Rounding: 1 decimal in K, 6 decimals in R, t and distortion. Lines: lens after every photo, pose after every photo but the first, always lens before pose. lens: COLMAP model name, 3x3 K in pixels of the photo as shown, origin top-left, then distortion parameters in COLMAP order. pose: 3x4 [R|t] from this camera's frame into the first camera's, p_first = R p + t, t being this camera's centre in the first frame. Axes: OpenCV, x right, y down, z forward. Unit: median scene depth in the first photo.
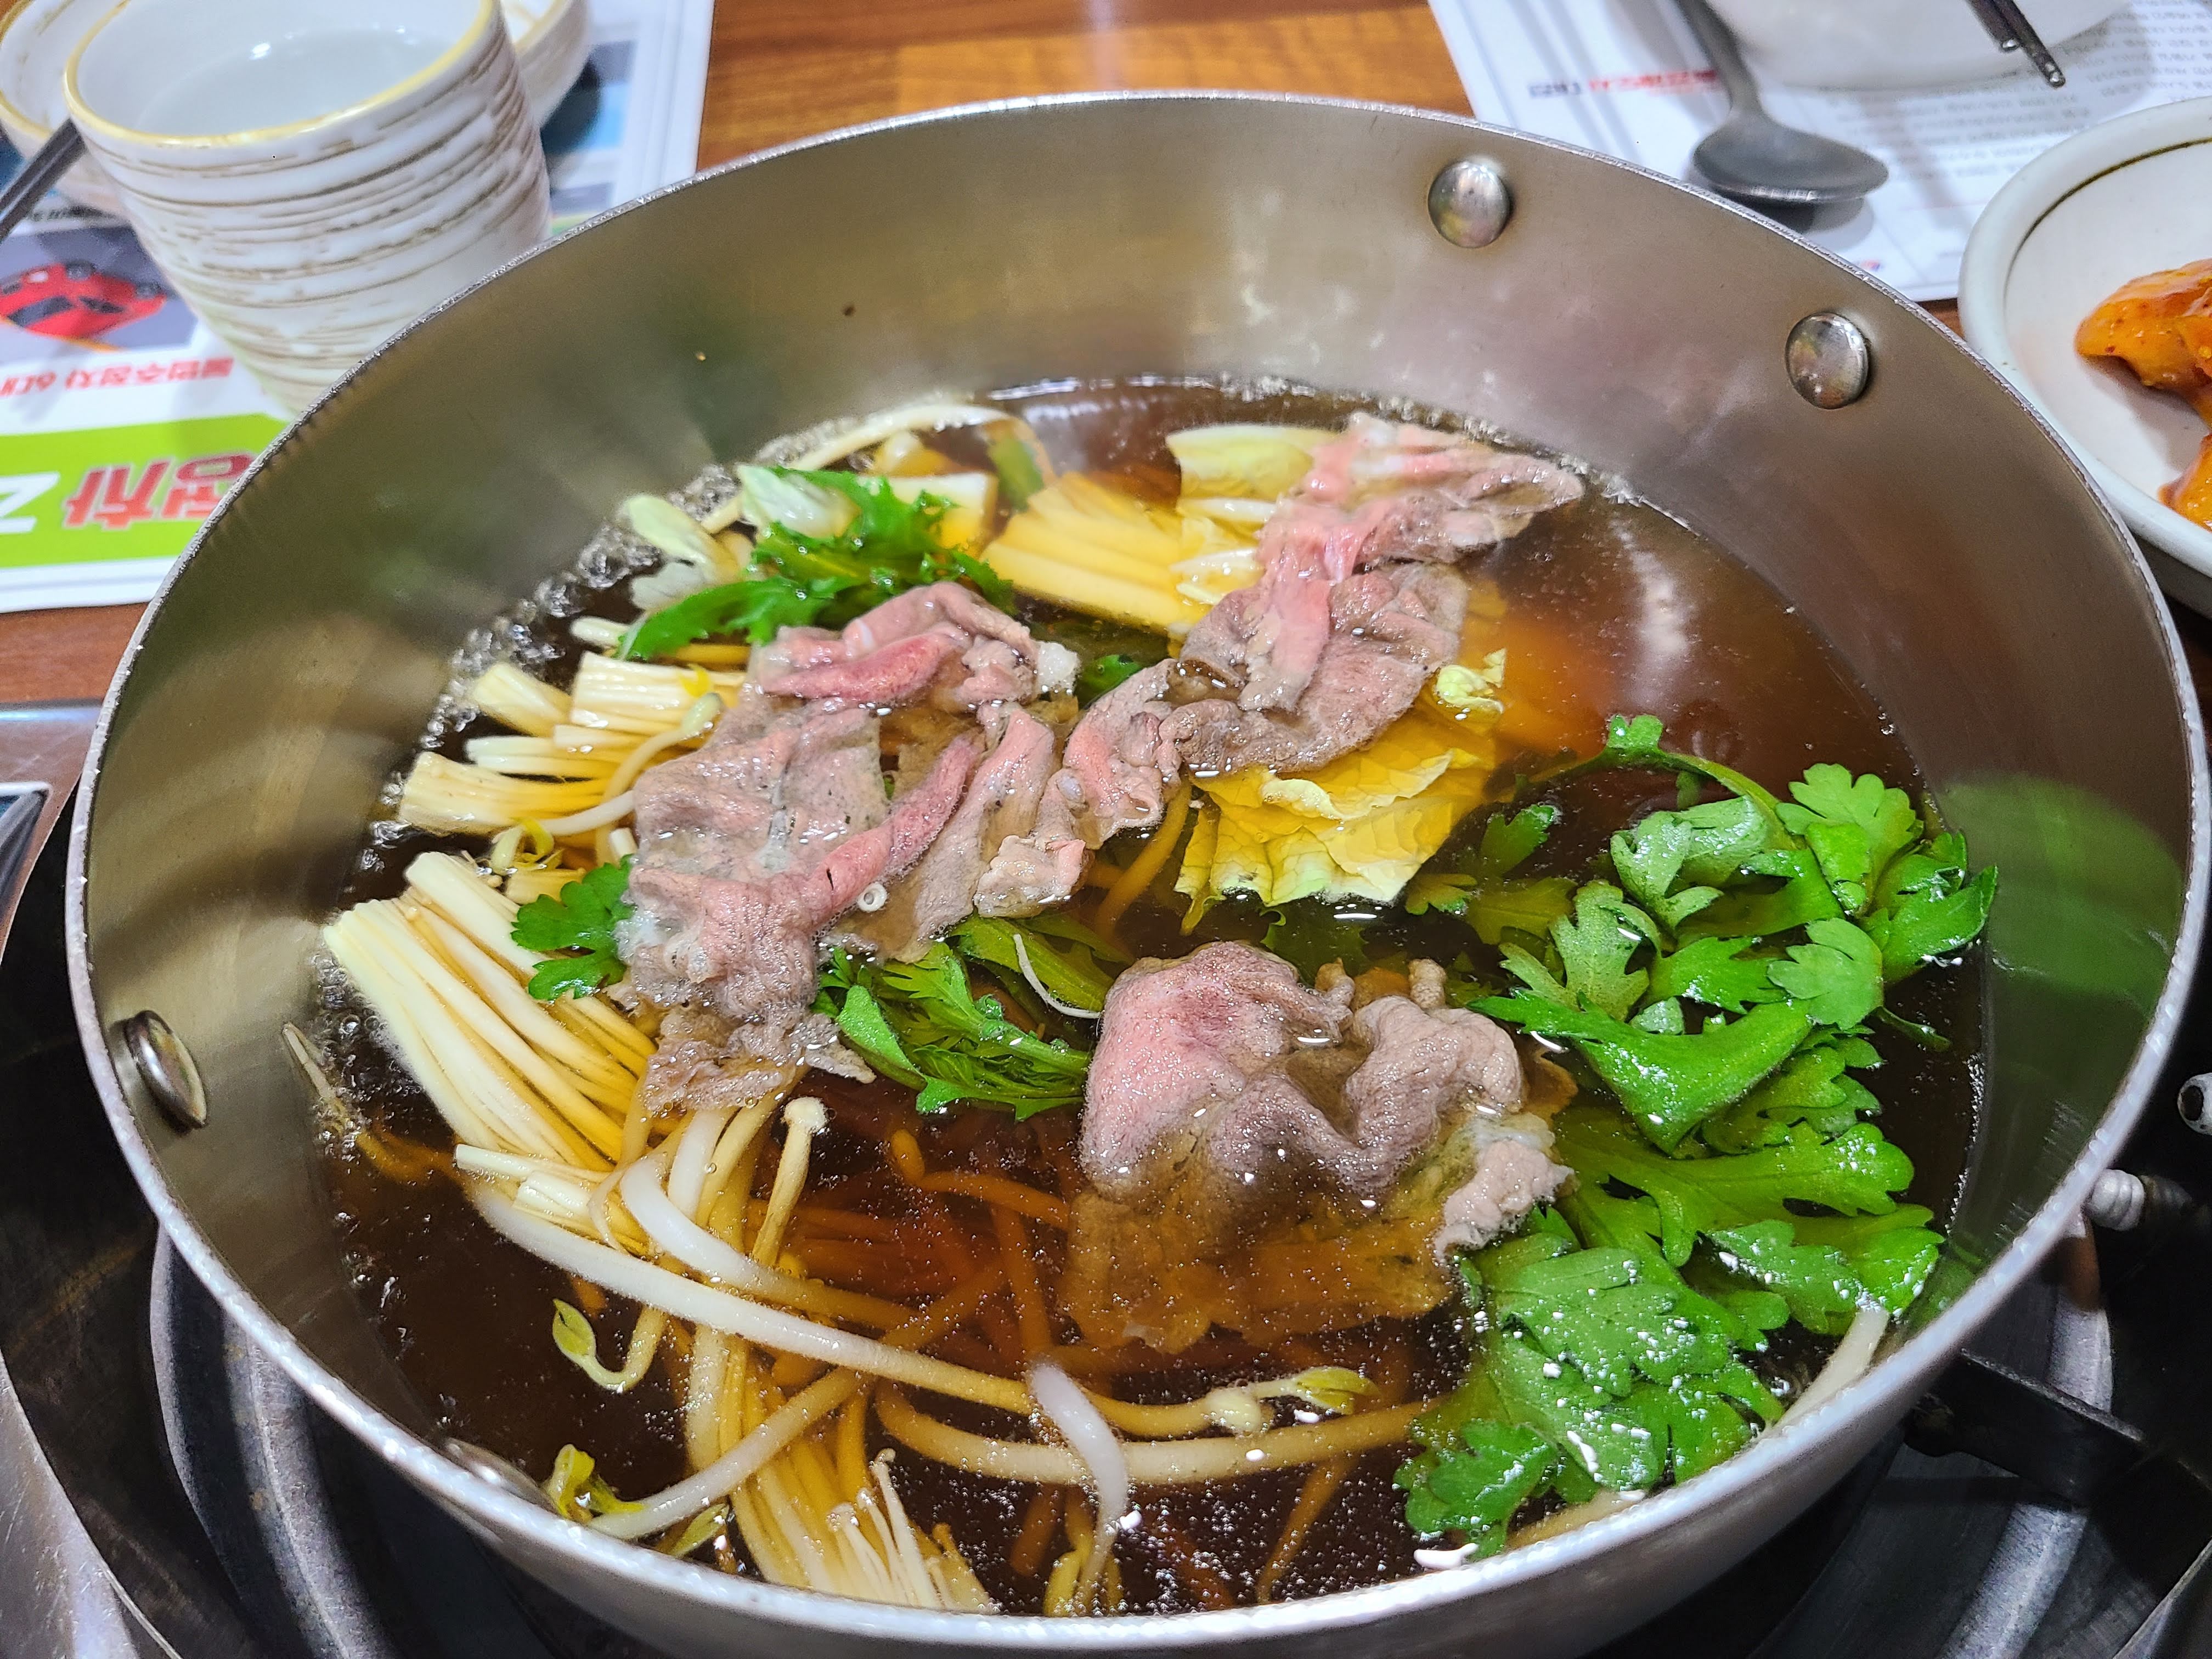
lens RADIAL K [[1743.2, 0, 1100.9], [0, 1743.2, 839.3], [0, 0, 1]] dist [-0.043591, 0.005083]
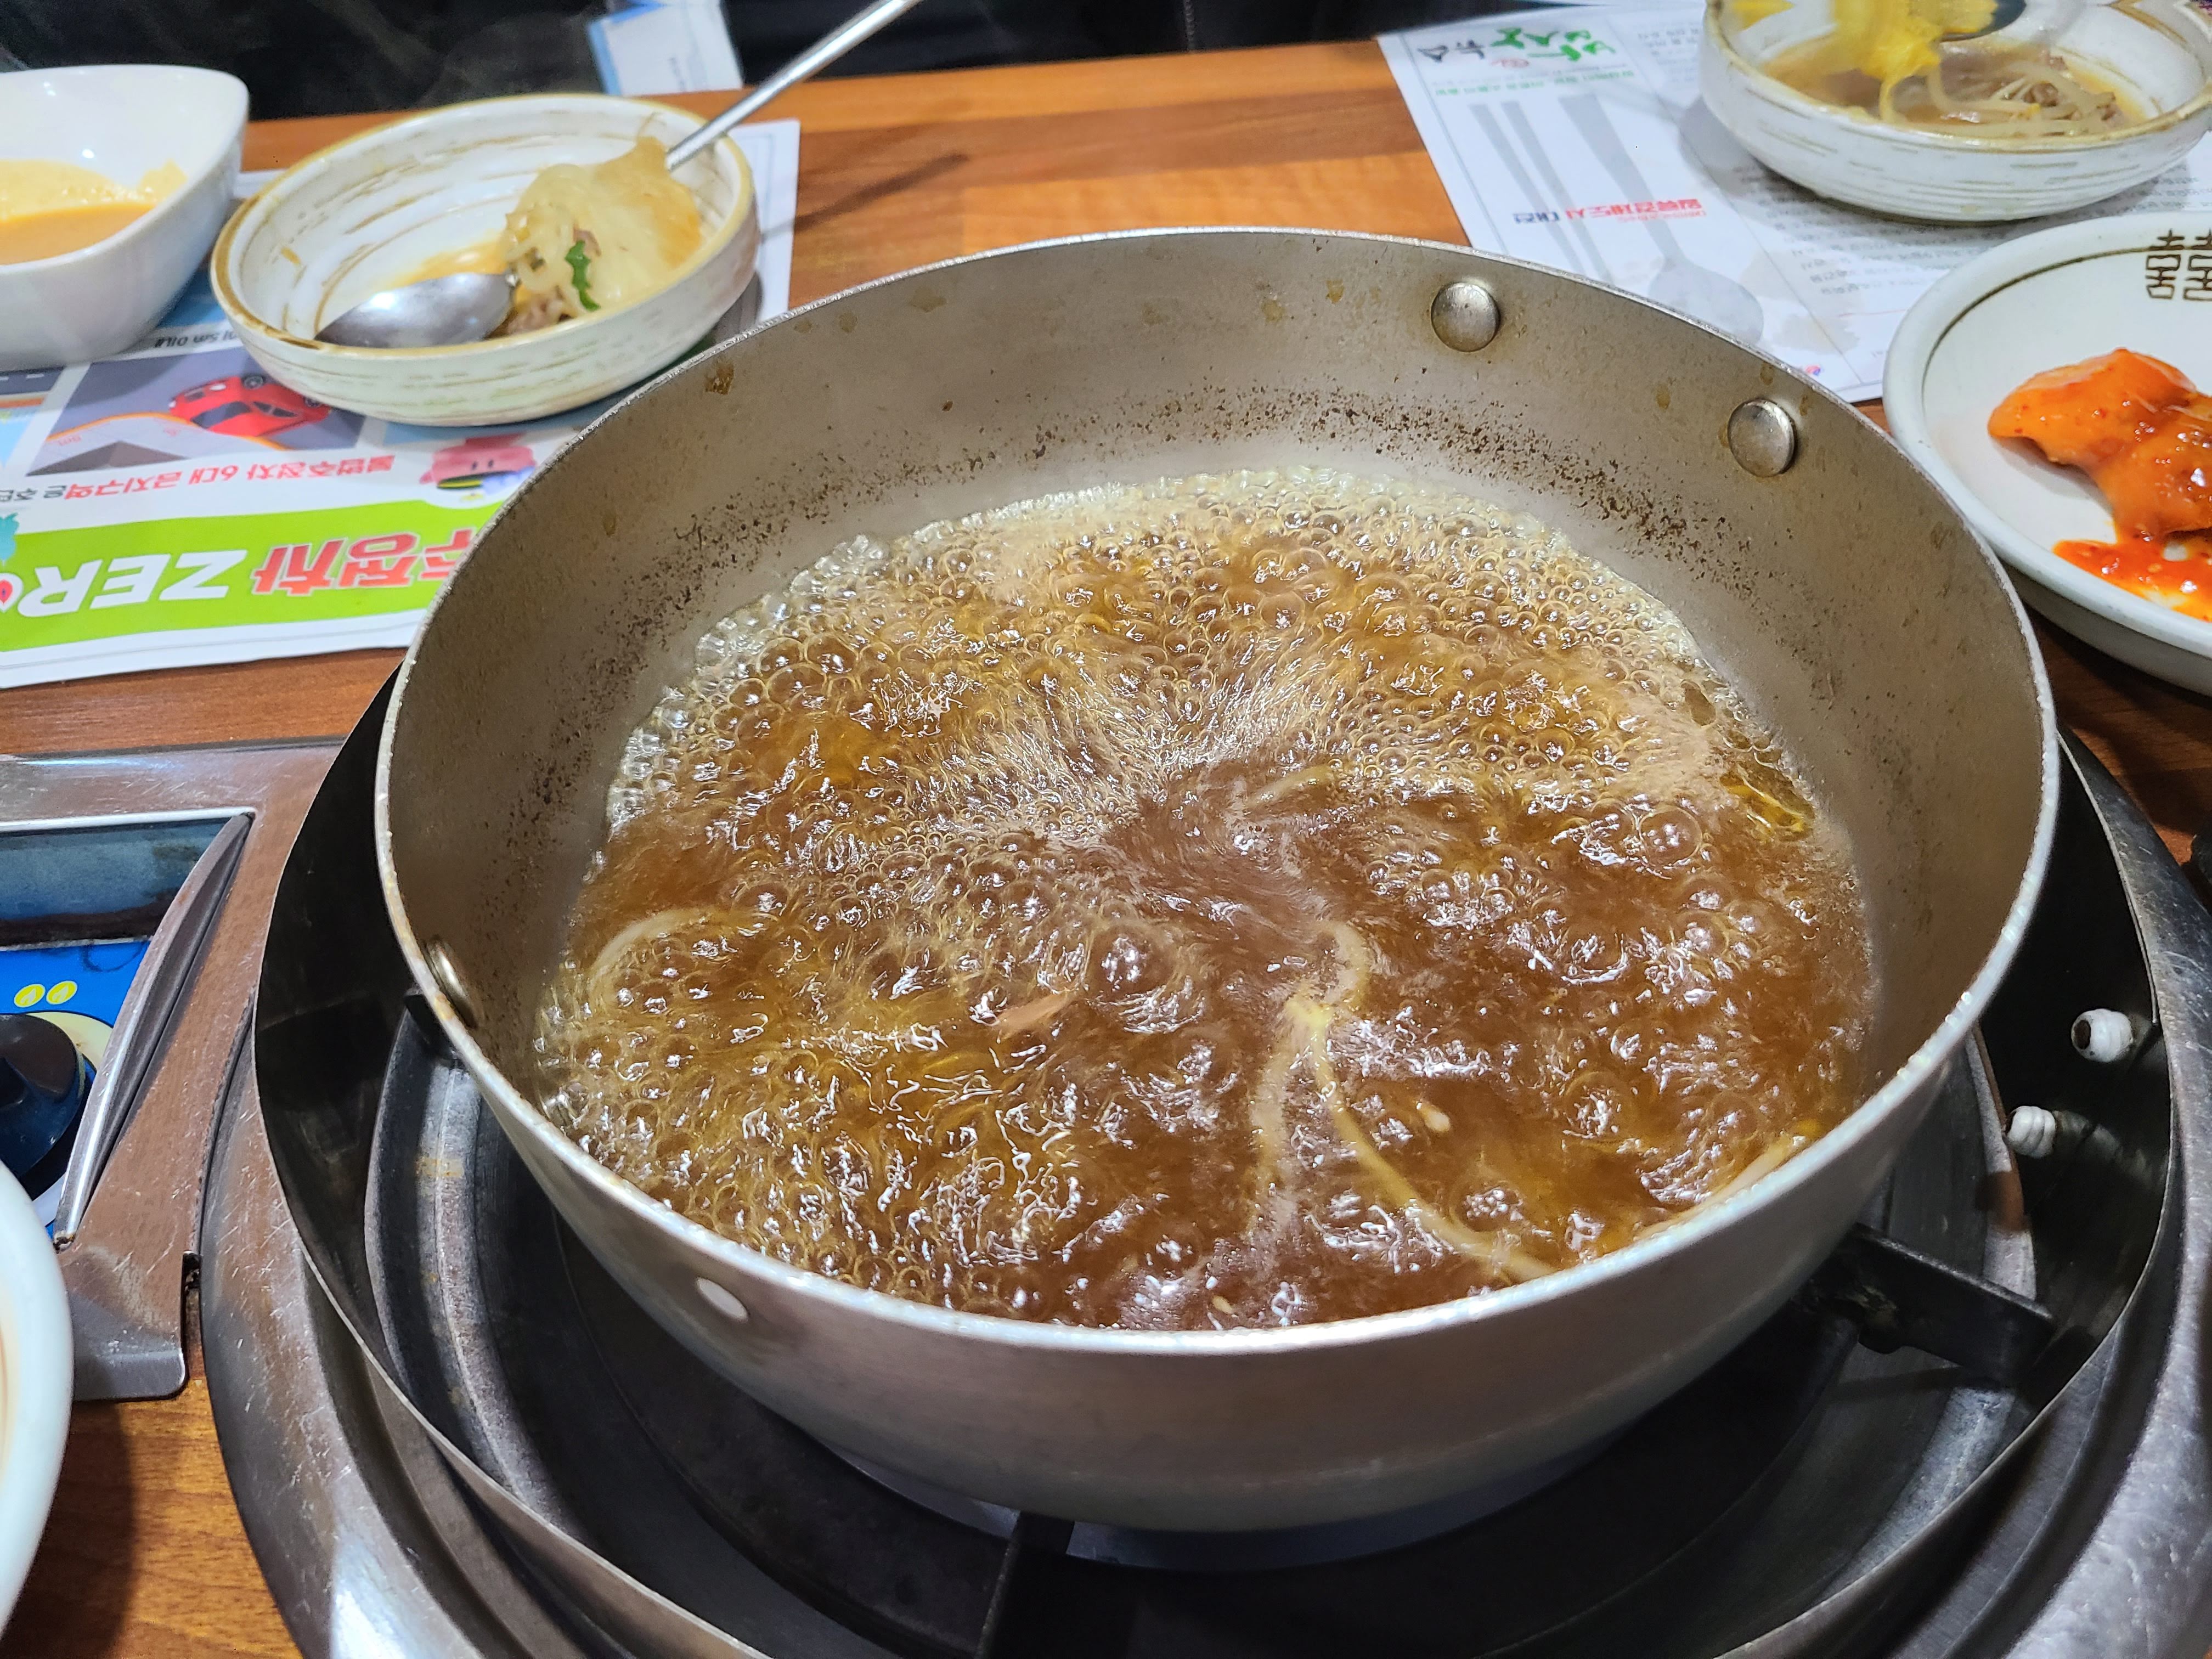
lens RADIAL K [[1719.7, 0, 1091.8], [0, 1719.7, 821.7], [0, 0, 1]] dist [0.003528, -0.046427]
pose [[0.999971, -0.004384, -0.006176, -0.045579], [0.003922, 0.997327, -0.072956, 0.078486], [0.006479, 0.072930, 0.997316, -0.190936]]
